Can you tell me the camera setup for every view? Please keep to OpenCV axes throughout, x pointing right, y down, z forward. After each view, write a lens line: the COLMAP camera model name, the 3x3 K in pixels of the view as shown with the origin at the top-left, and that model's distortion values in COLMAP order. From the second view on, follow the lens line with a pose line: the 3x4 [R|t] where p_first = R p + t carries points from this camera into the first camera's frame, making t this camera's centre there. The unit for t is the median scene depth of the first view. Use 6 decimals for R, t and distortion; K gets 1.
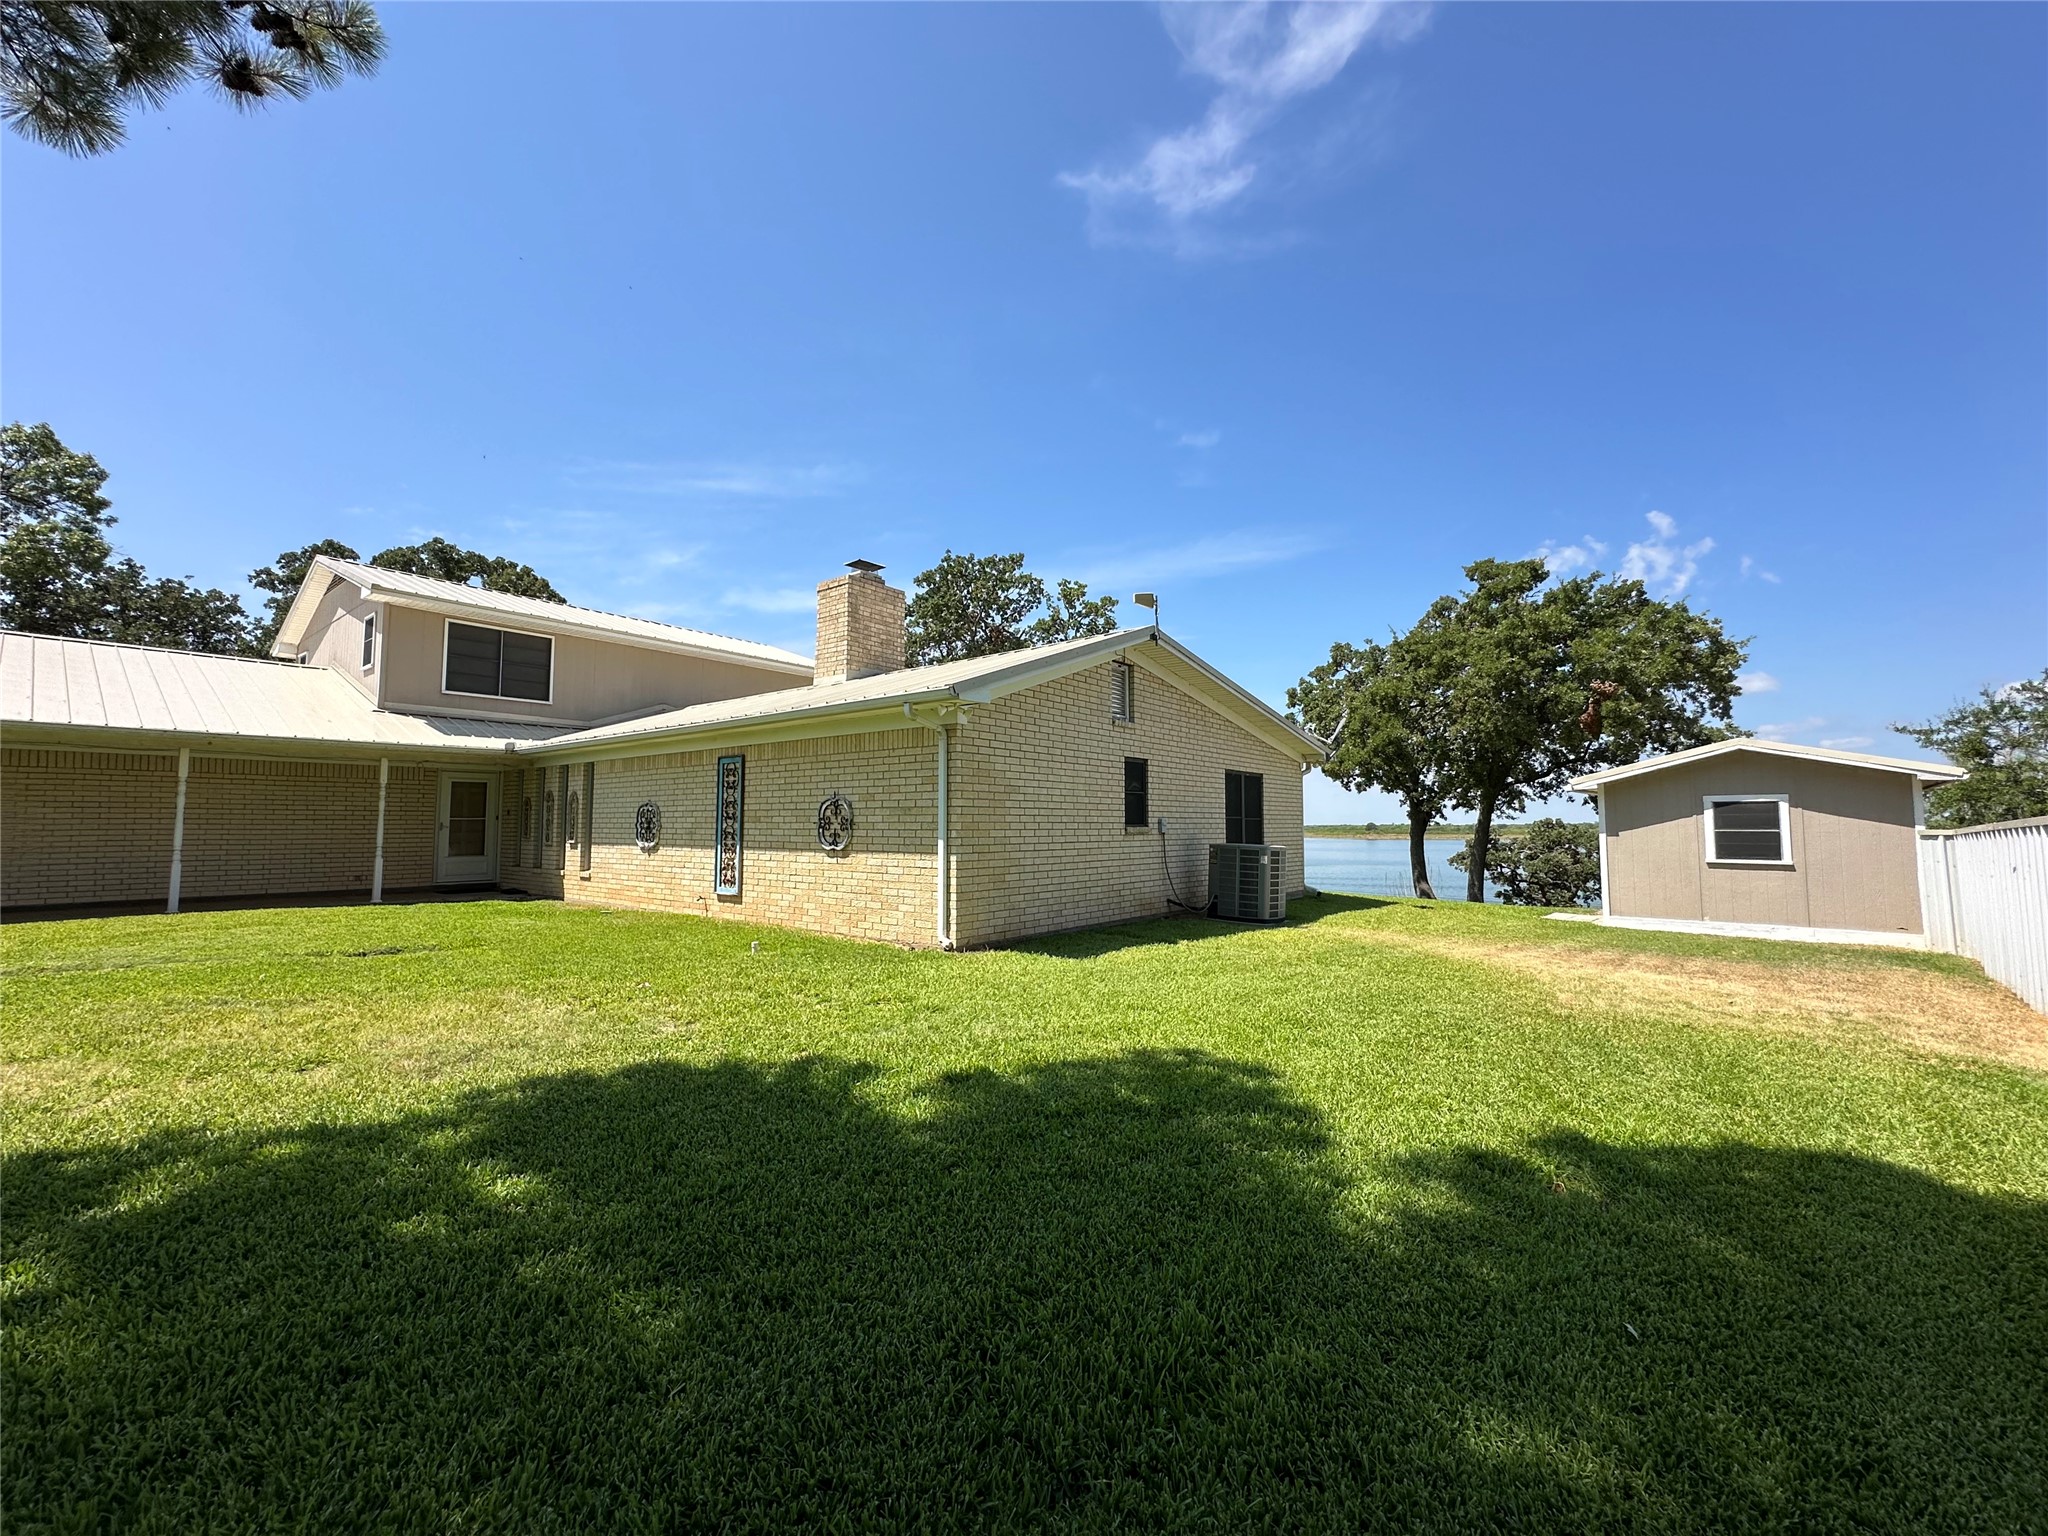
lens RADIAL K [[818.6, 0, 1030.8], [0, 818.6, 766.4], [0, 0, 1]] dist [-0.000996, -0.000100]
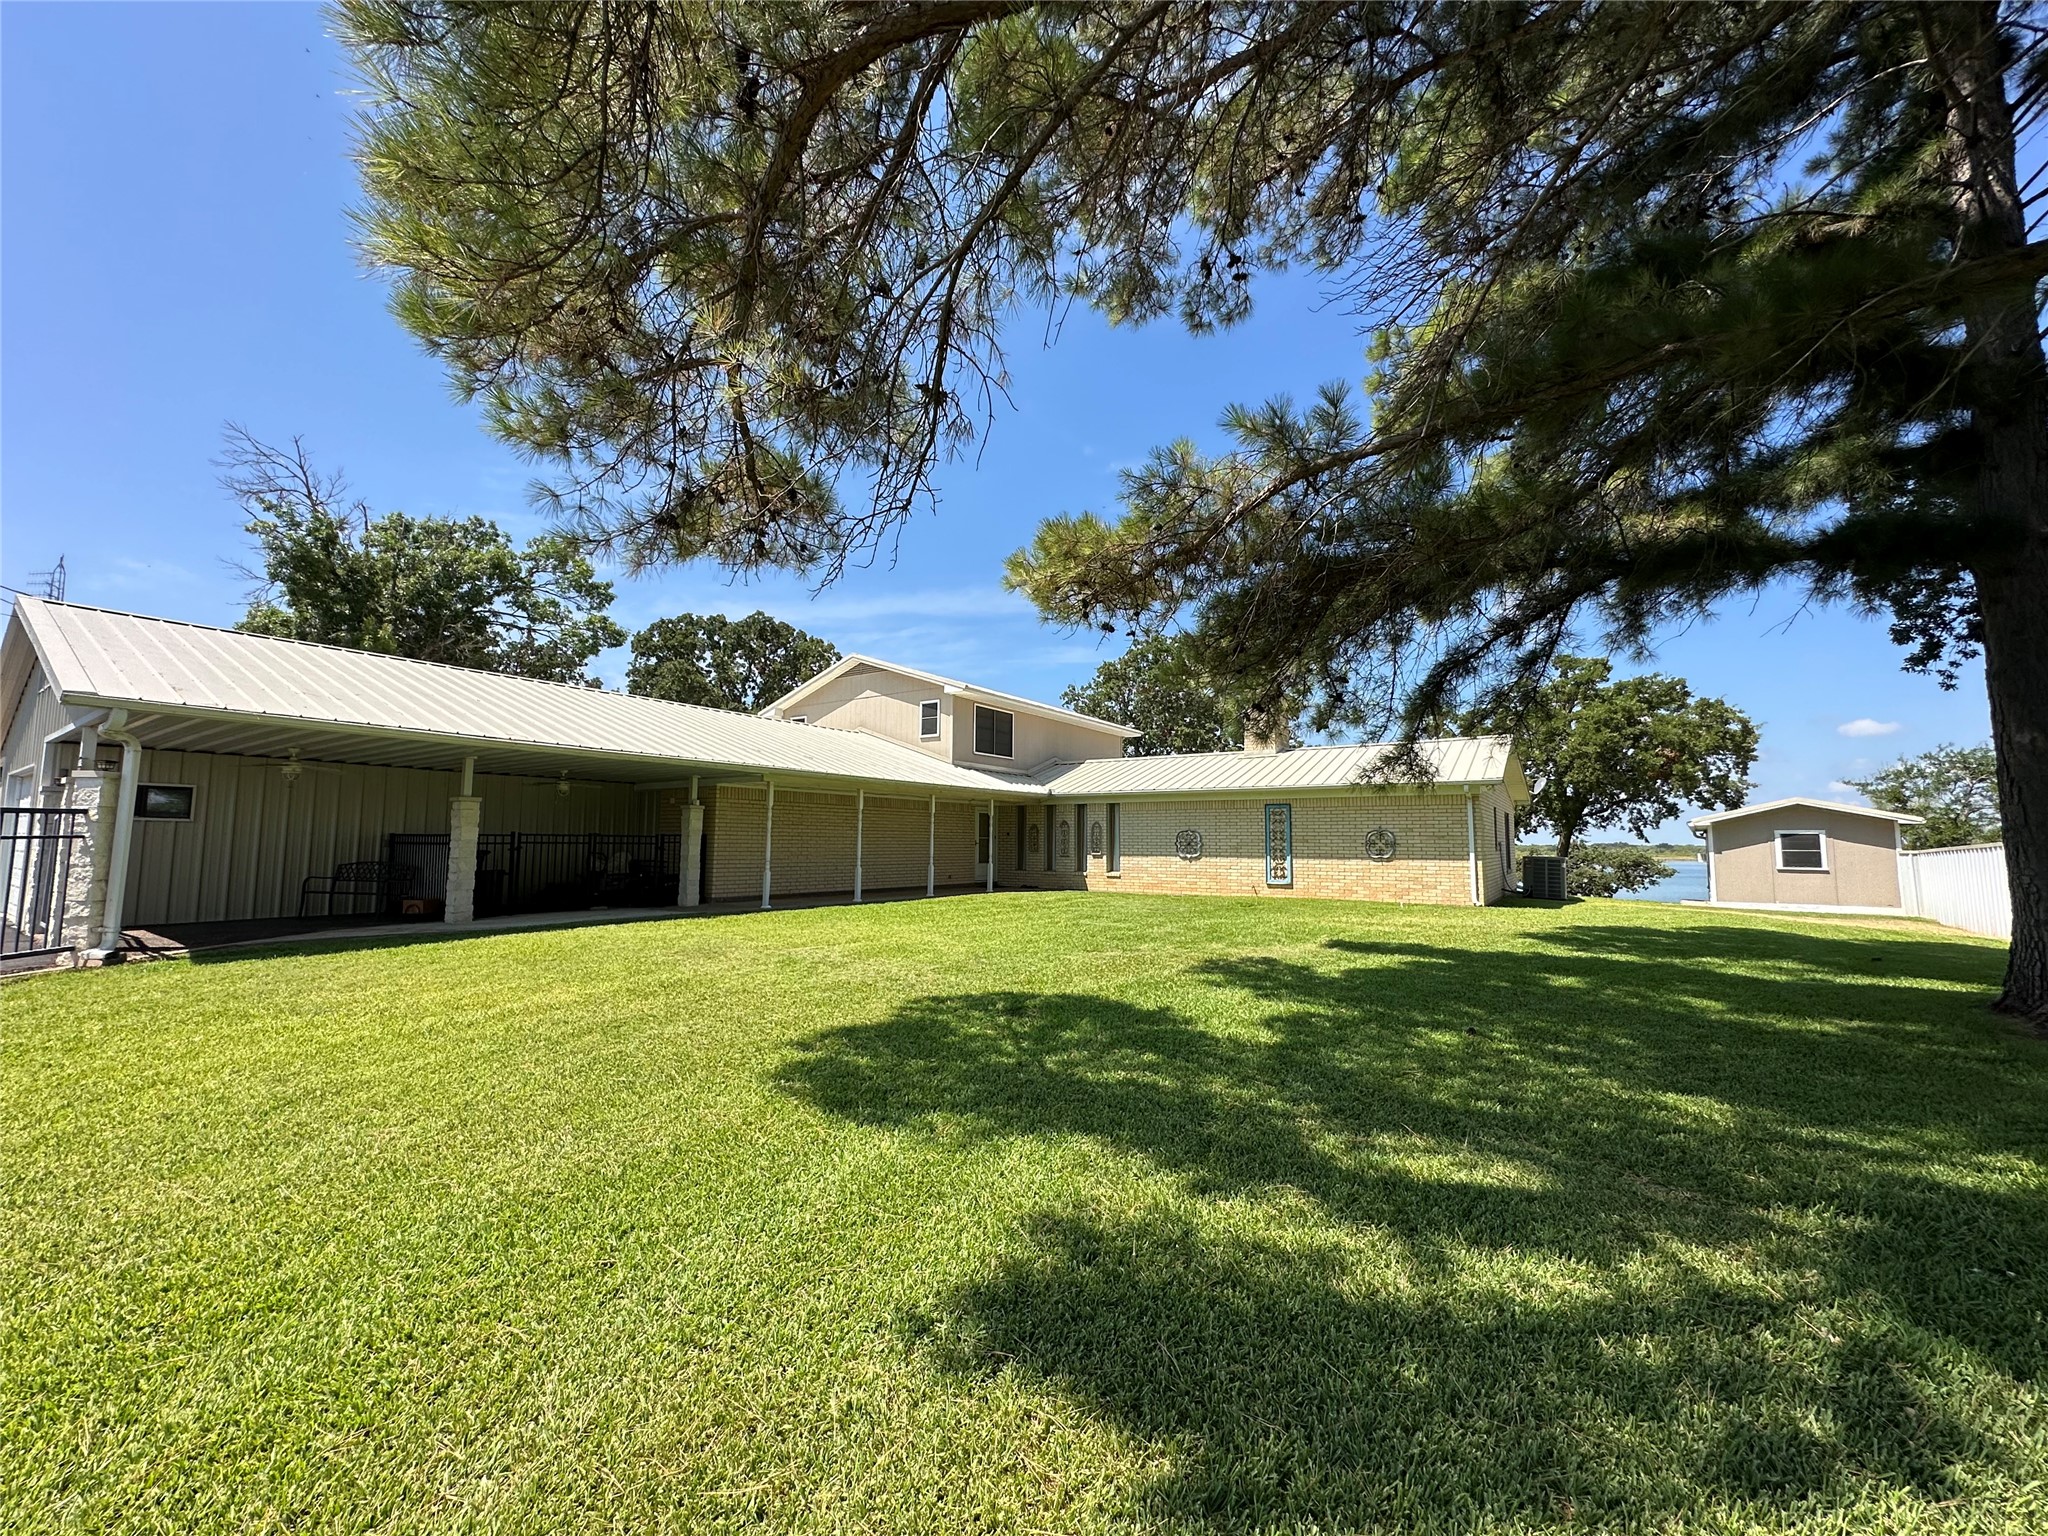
lens RADIAL K [[818.6, 0, 1017.0], [0, 818.6, 769.4], [0, 0, 1]] dist [-0.000996, -0.000100]
pose [[0.997123, 0.012914, 0.074689, -0.893355], [-0.011448, 0.999734, -0.020022, -0.038866], [-0.074927, 0.019109, 0.997006, -0.589202]]
